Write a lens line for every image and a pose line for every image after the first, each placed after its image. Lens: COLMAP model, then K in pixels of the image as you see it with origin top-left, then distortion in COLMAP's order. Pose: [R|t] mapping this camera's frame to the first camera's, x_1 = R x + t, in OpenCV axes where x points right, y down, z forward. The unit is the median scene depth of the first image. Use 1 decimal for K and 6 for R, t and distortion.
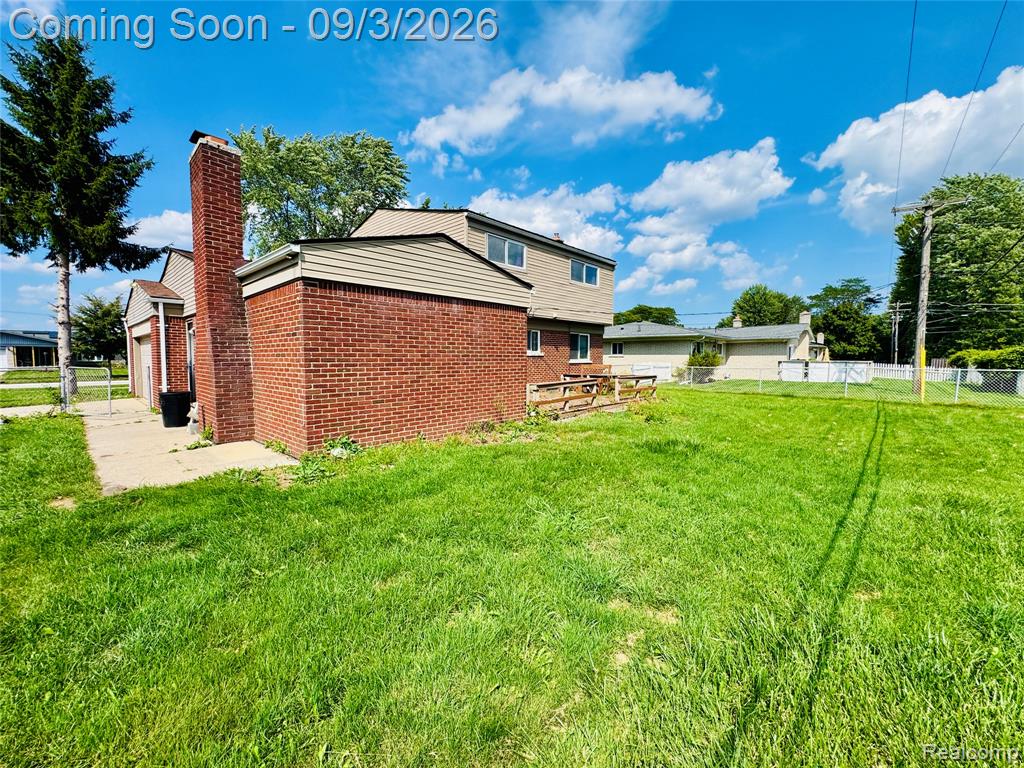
lens RADIAL K [[405.7, 0, 511.6], [0, 405.7, 386.0], [0, 0, 1]] dist [-0.020122, -0.000058]
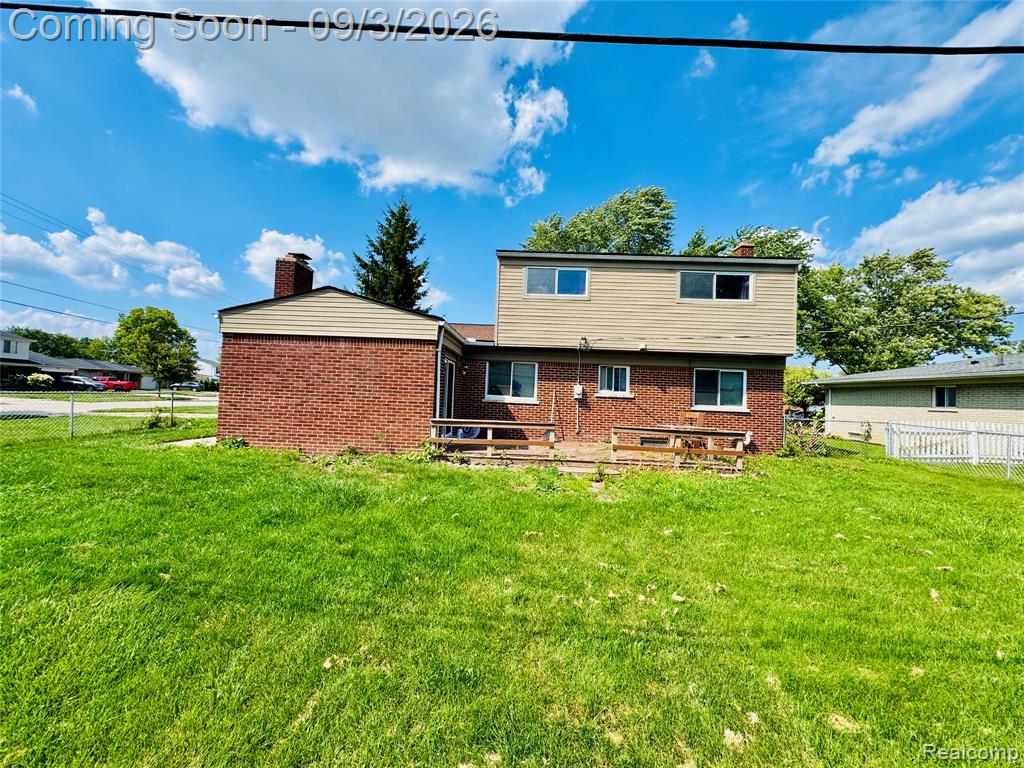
lens RADIAL K [[405.7, 0, 519.3], [0, 405.7, 383.5], [0, 0, 1]] dist [-0.020122, -0.000058]
pose [[0.654800, 0.000495, -0.755802, 0.536038], [-0.092503, 0.992534, -0.079492, -0.018606], [0.750120, 0.121965, 0.649957, 0.317568]]
